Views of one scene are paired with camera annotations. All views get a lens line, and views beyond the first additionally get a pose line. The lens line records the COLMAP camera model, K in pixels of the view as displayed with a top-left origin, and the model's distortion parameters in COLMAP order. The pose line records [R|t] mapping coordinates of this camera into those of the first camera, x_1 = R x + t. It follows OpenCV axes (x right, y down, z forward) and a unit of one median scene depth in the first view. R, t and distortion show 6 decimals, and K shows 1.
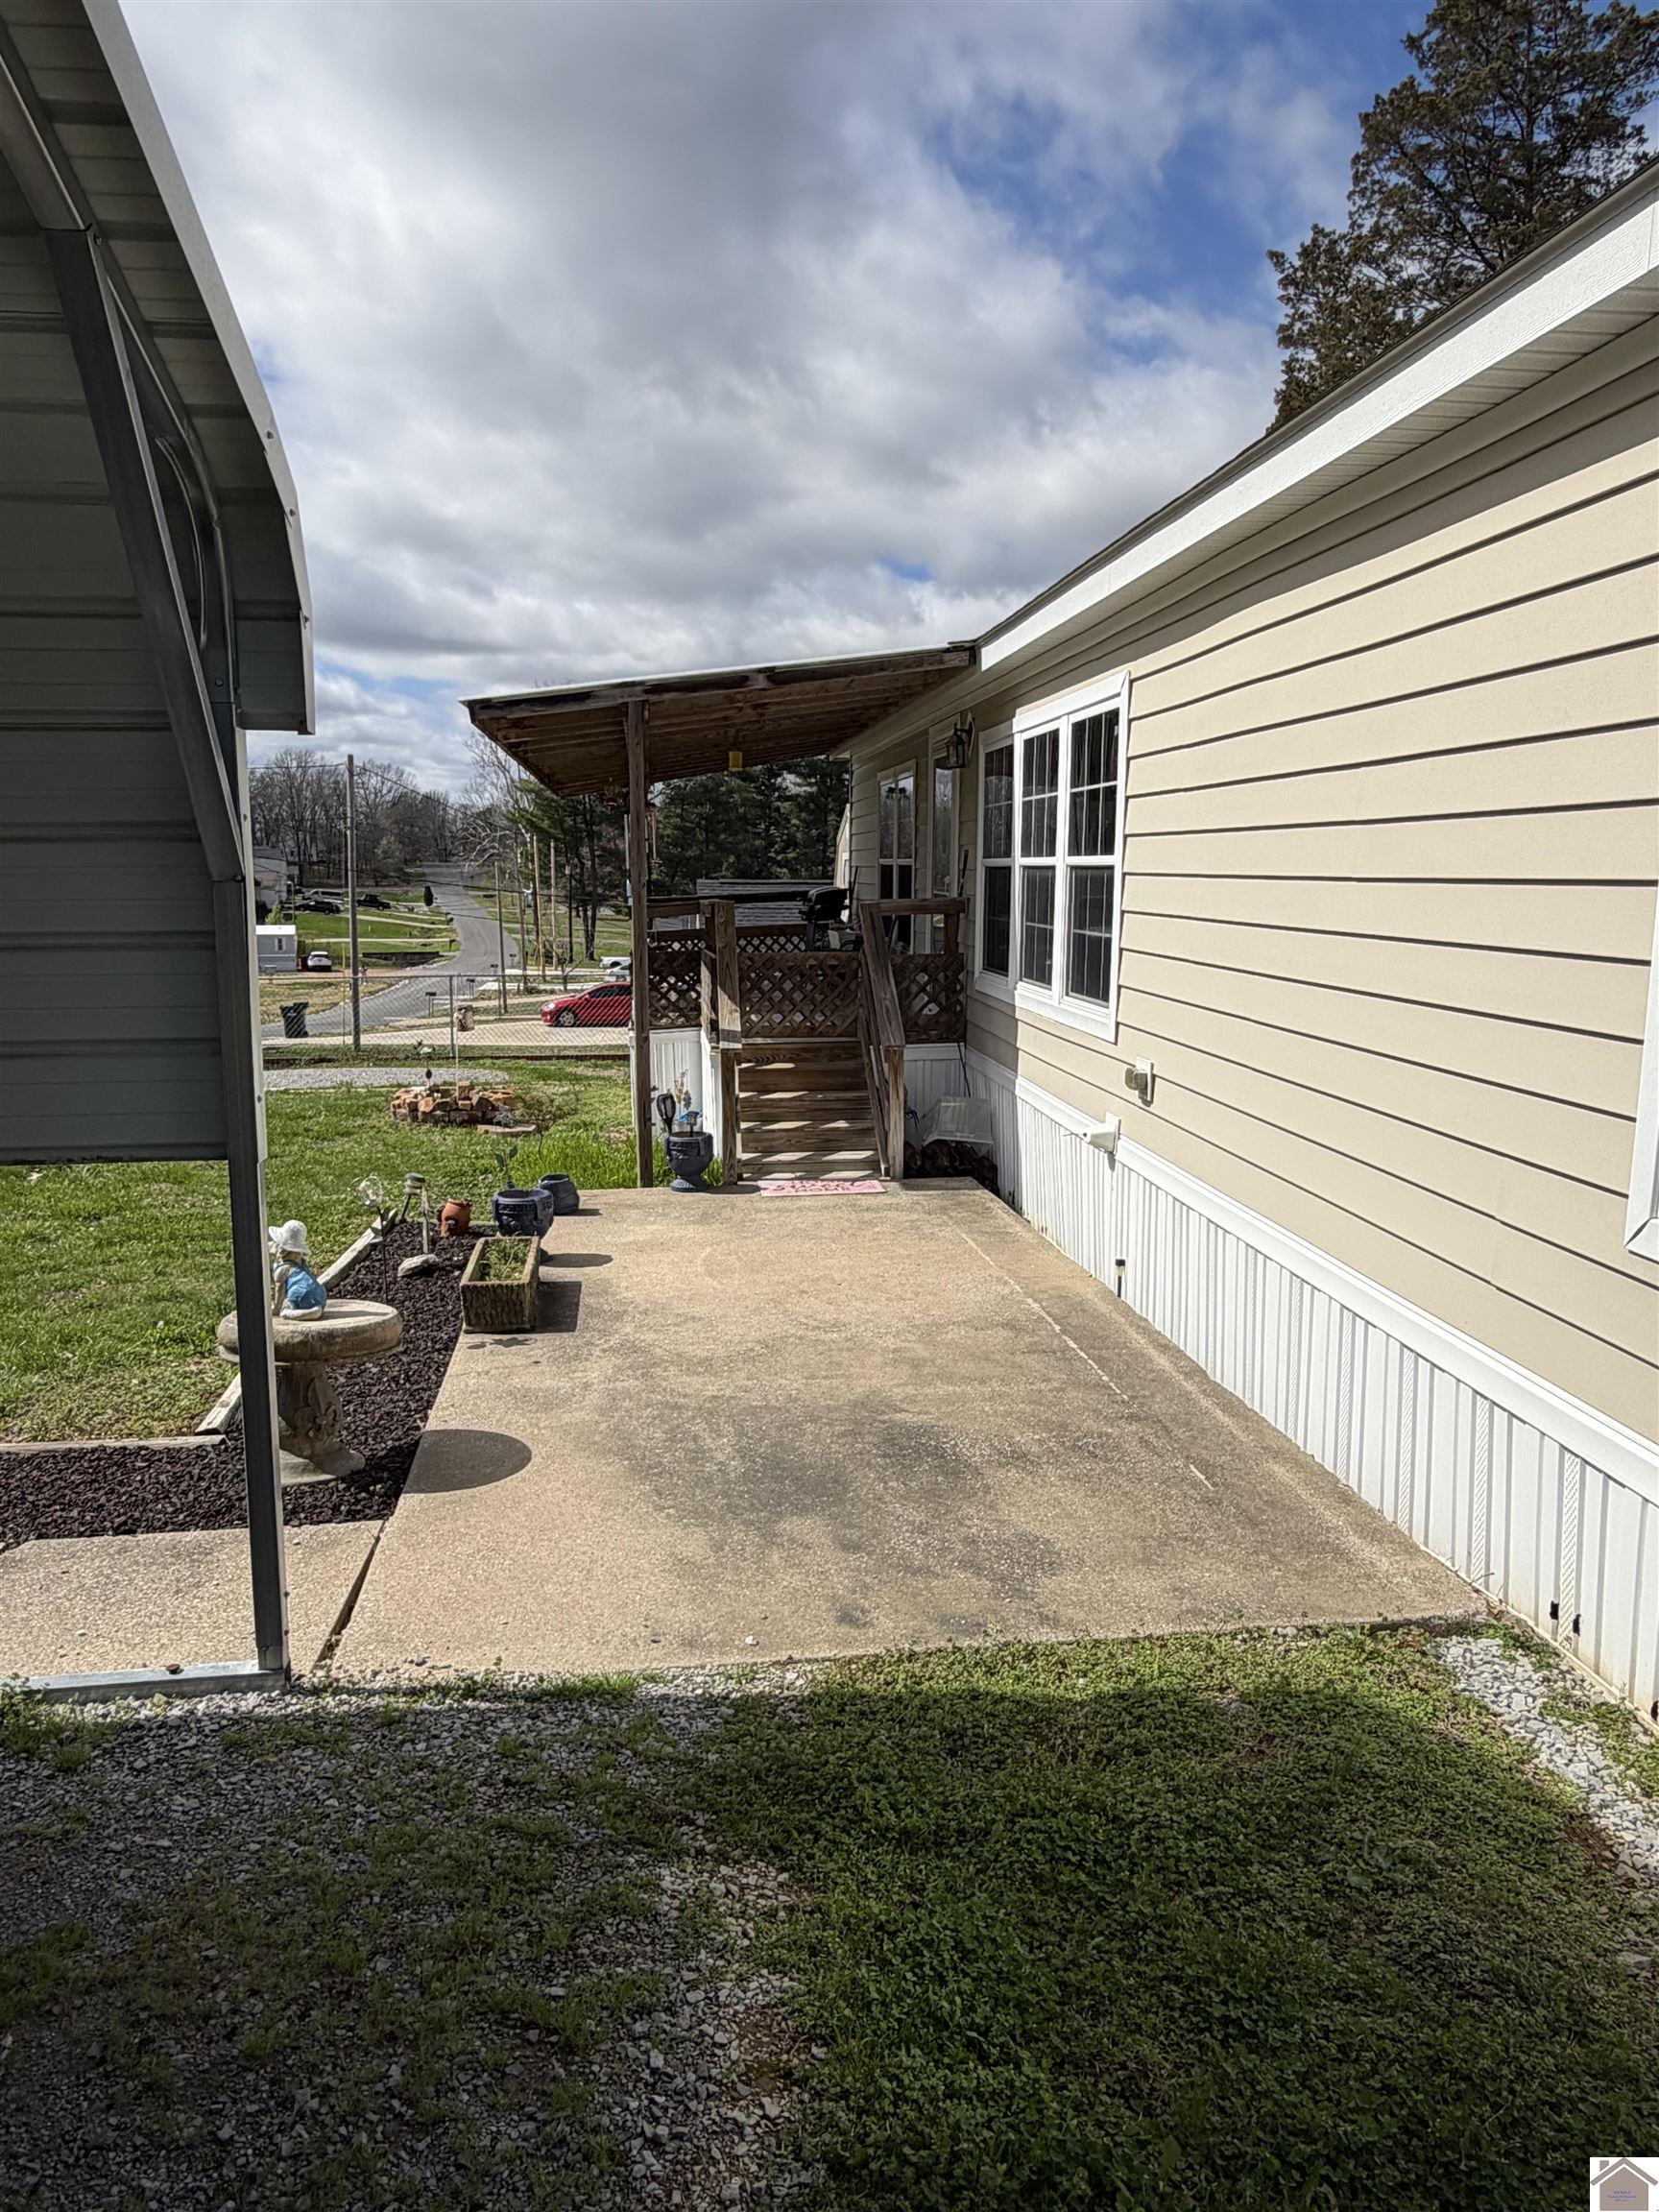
lens RADIAL K [[1493.7, 0, 827.5], [0, 1493.7, 1099.5], [0, 0, 1]] dist [0.015045, -0.025670]
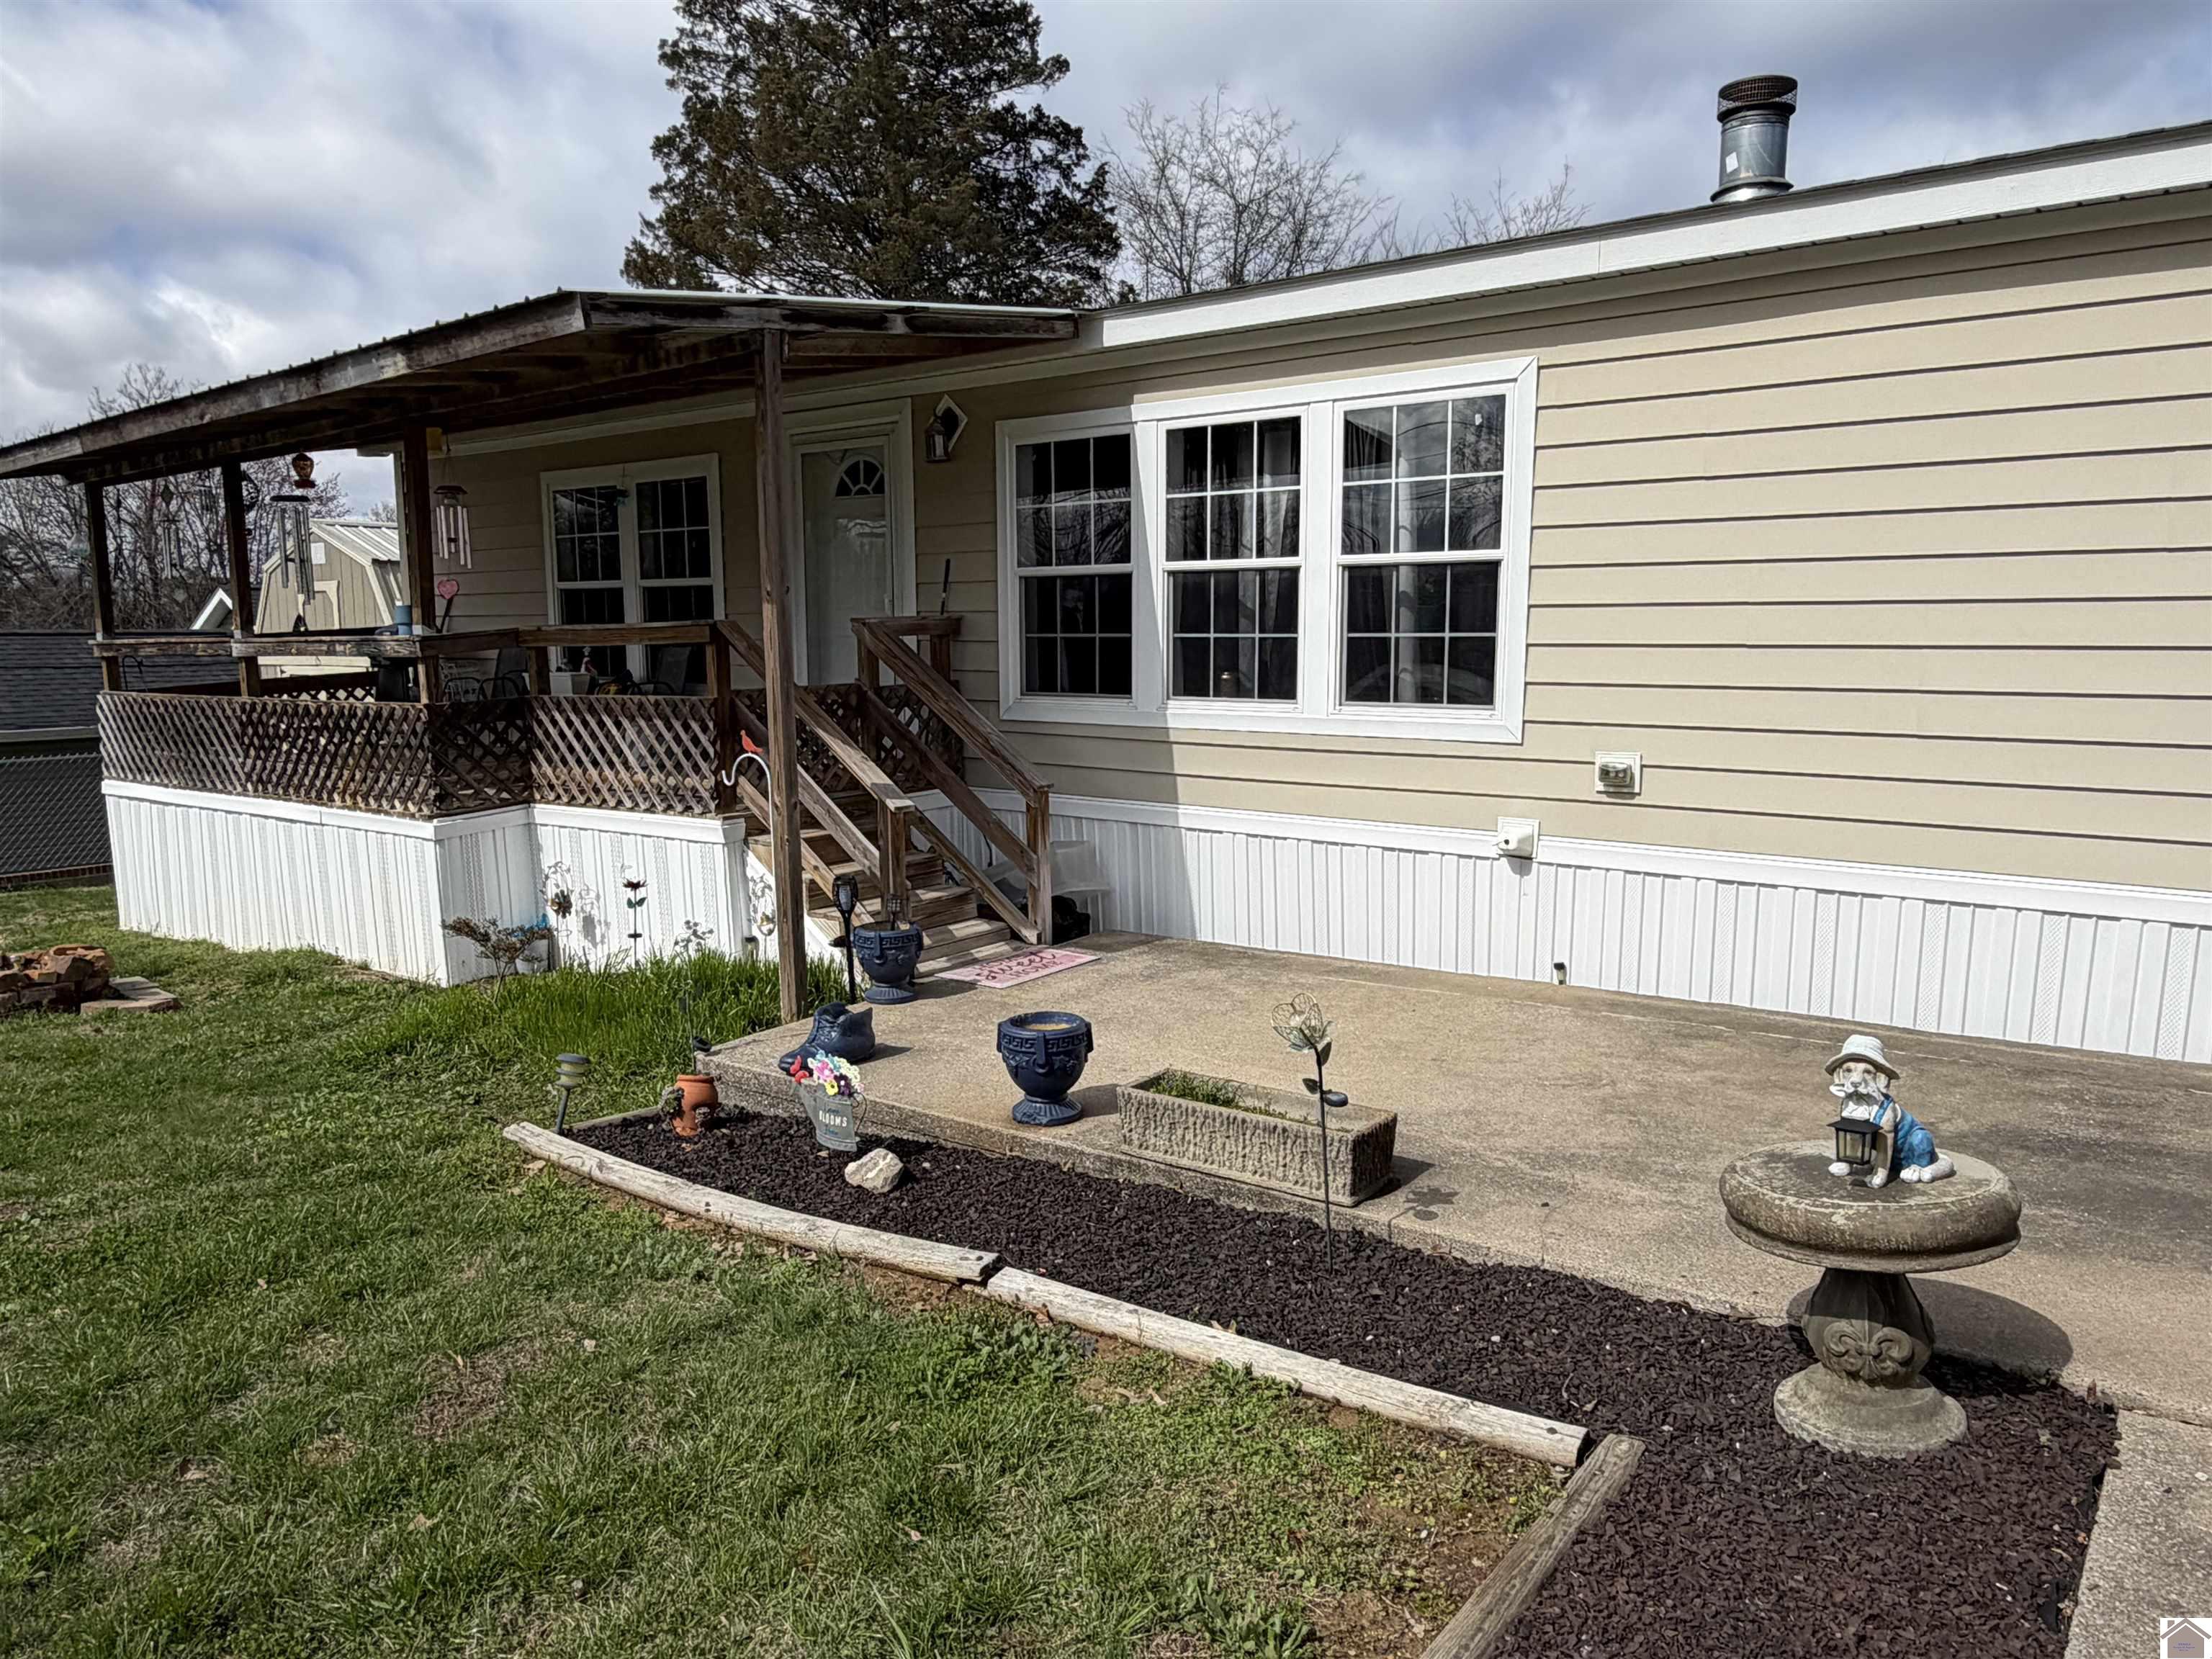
lens RADIAL K [[1493.7, 0, 1101.2], [0, 1493.7, 846.2], [0, 0, 1]] dist [0.015045, -0.025670]
pose [[0.702989, -0.115358, 0.701783, -0.328447], [0.117273, 0.992052, 0.045598, -0.022747], [-0.701465, 0.050245, 0.710930, 0.241192]]
